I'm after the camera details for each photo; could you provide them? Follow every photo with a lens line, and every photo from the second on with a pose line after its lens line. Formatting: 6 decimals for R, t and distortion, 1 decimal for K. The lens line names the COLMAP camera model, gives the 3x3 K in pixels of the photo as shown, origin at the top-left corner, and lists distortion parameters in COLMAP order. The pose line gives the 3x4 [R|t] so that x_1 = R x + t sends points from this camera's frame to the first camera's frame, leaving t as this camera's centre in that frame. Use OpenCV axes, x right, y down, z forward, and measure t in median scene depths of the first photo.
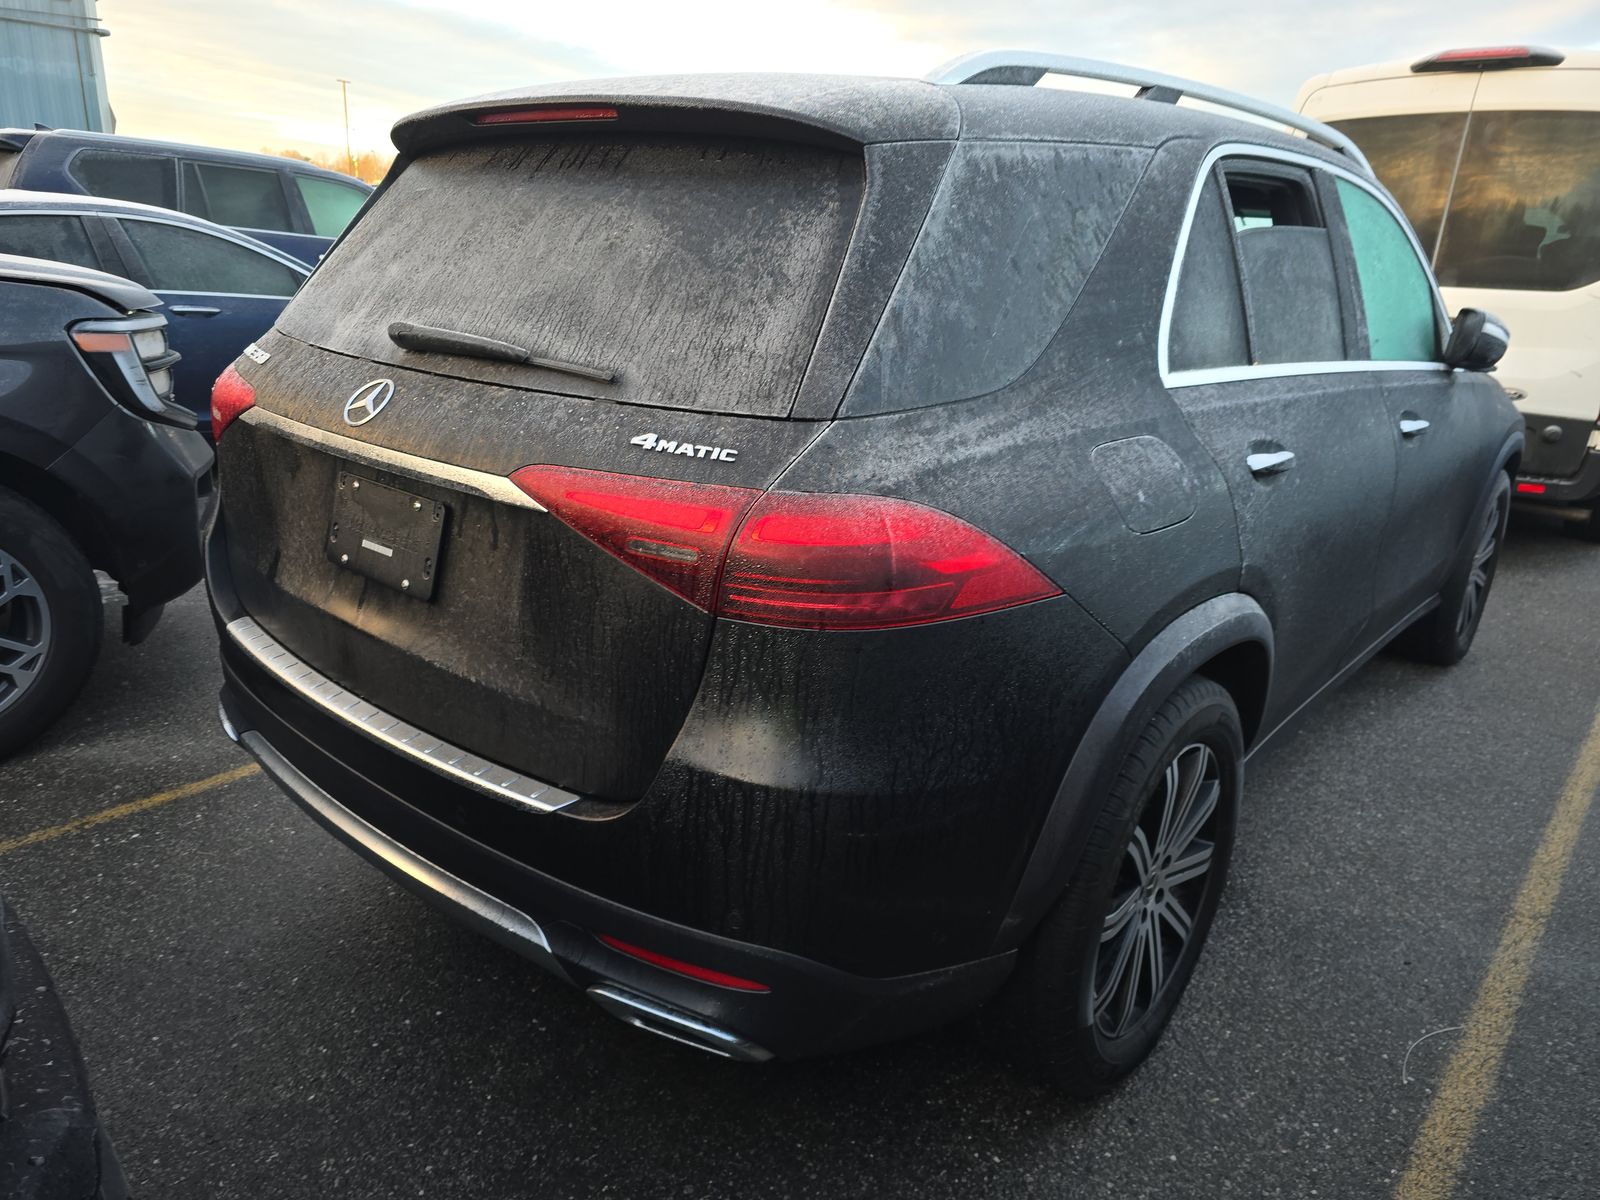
lens RADIAL K [[1068.9, 0, 800.8], [0, 1068.9, 605.7], [0, 0, 1]] dist [0.055601, -0.056365]
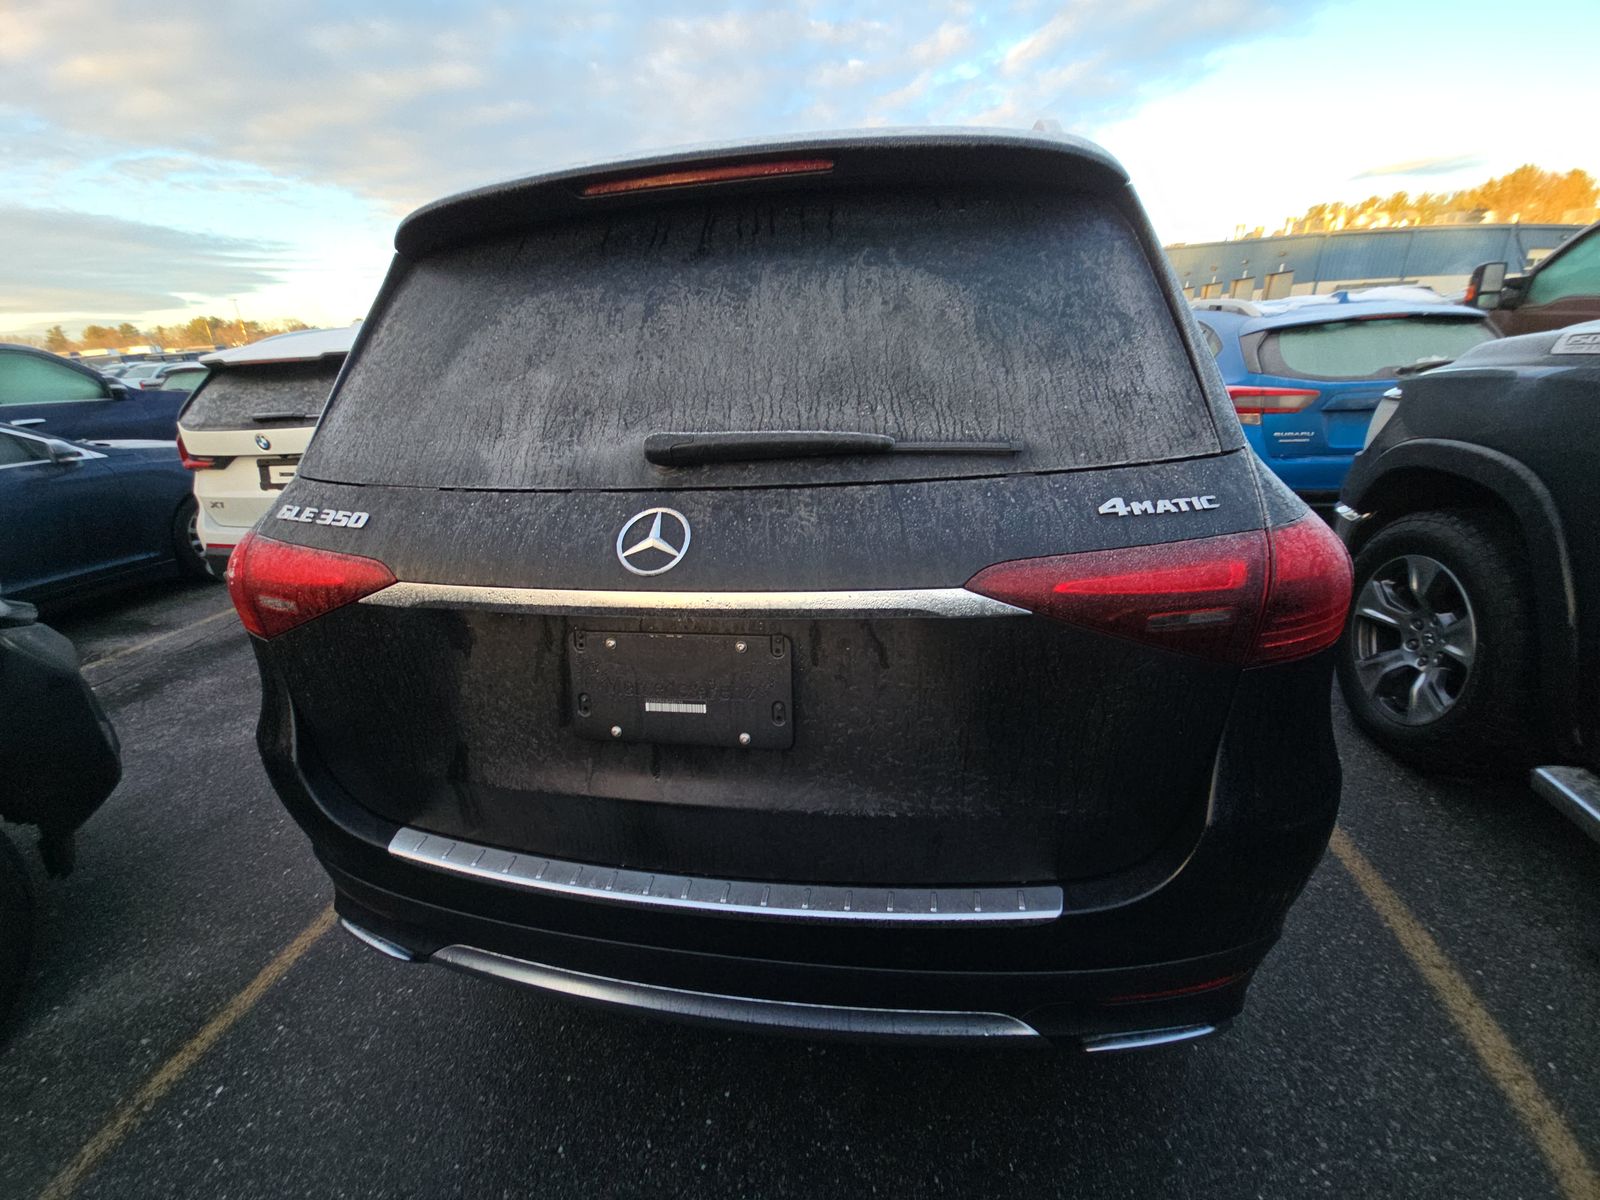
lens RADIAL K [[655.5, 0, 800.0], [0, 655.5, 600.0], [0, 0, 1]] dist [-0.011921, -0.000434]
pose [[0.855770, -0.283085, 0.433037, -0.546966], [0.256056, 0.959066, 0.120942, -0.184333], [-0.449548, 0.007383, 0.893226, 0.541395]]
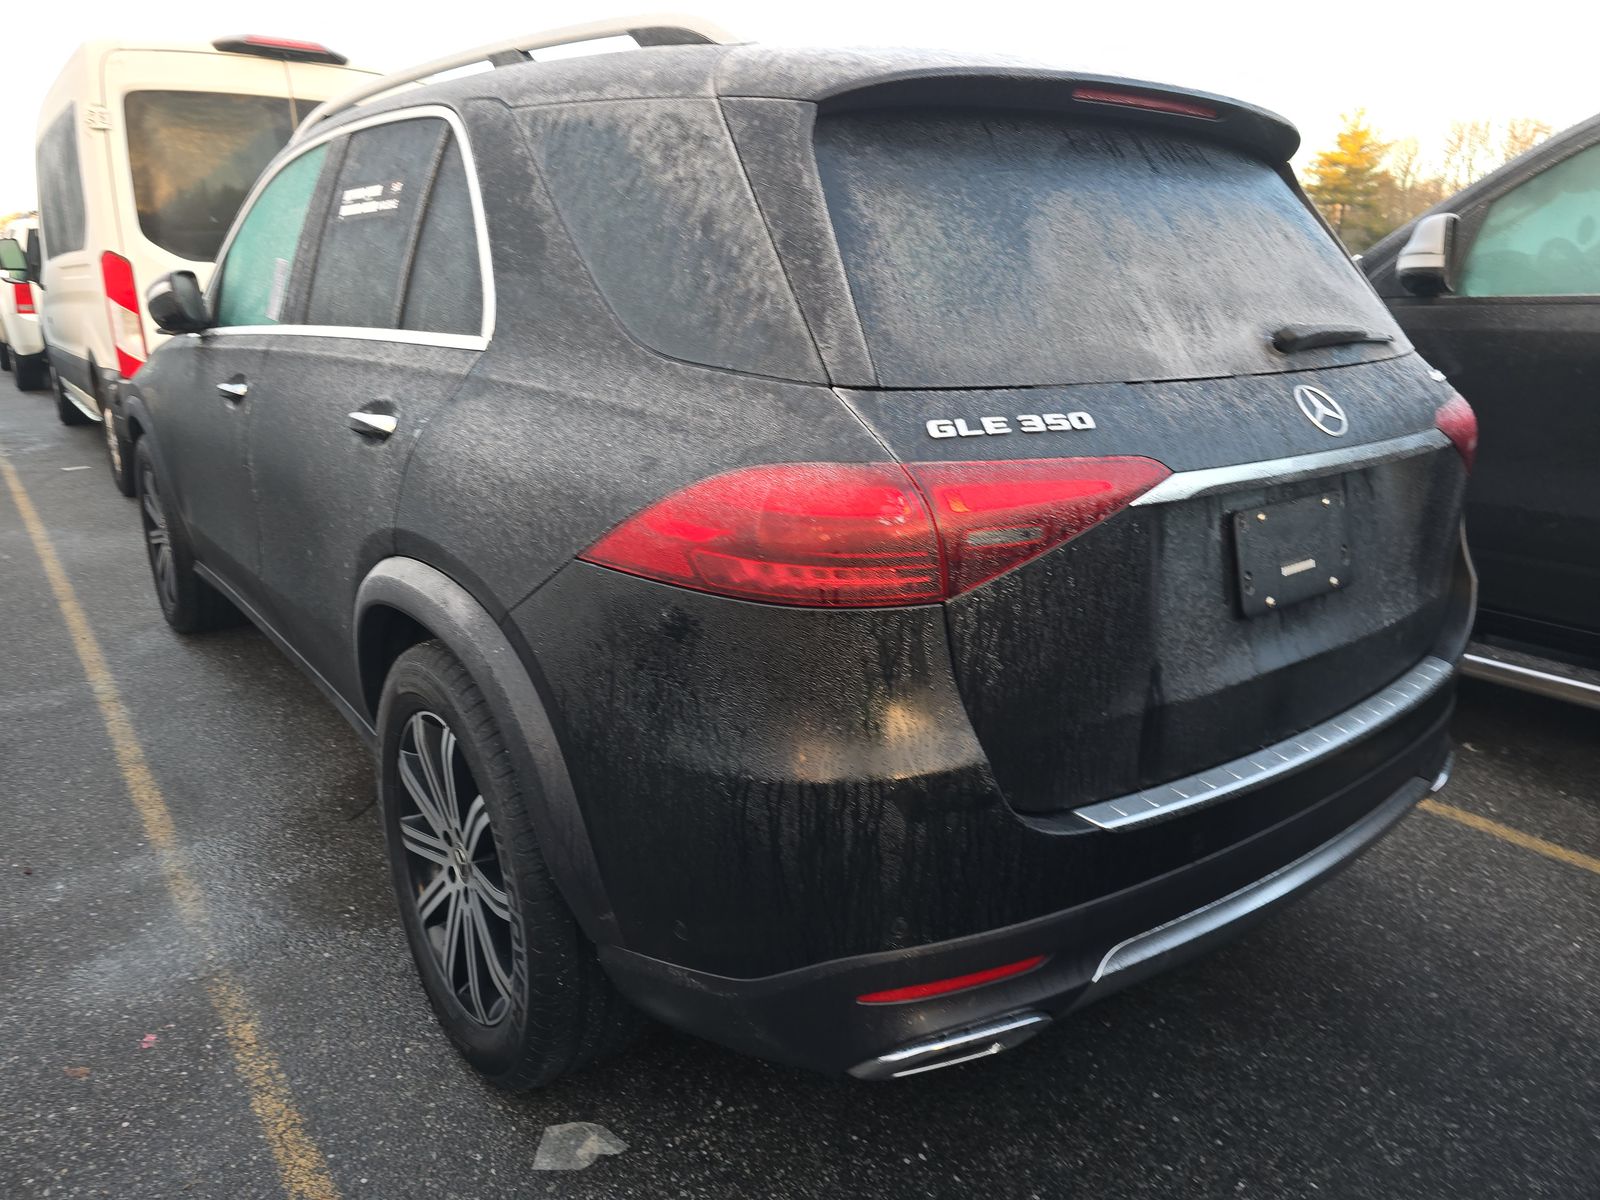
lens RADIAL K [[1068.9, 0, 800.8], [0, 1068.9, 605.7], [0, 0, 1]] dist [0.055601, -0.056365]
pose [[0.195022, -0.336257, 0.921356, -1.454804], [0.309275, 0.912551, 0.267580, -0.438835], [-0.930761, 0.232768, 0.281964, 1.231047]]
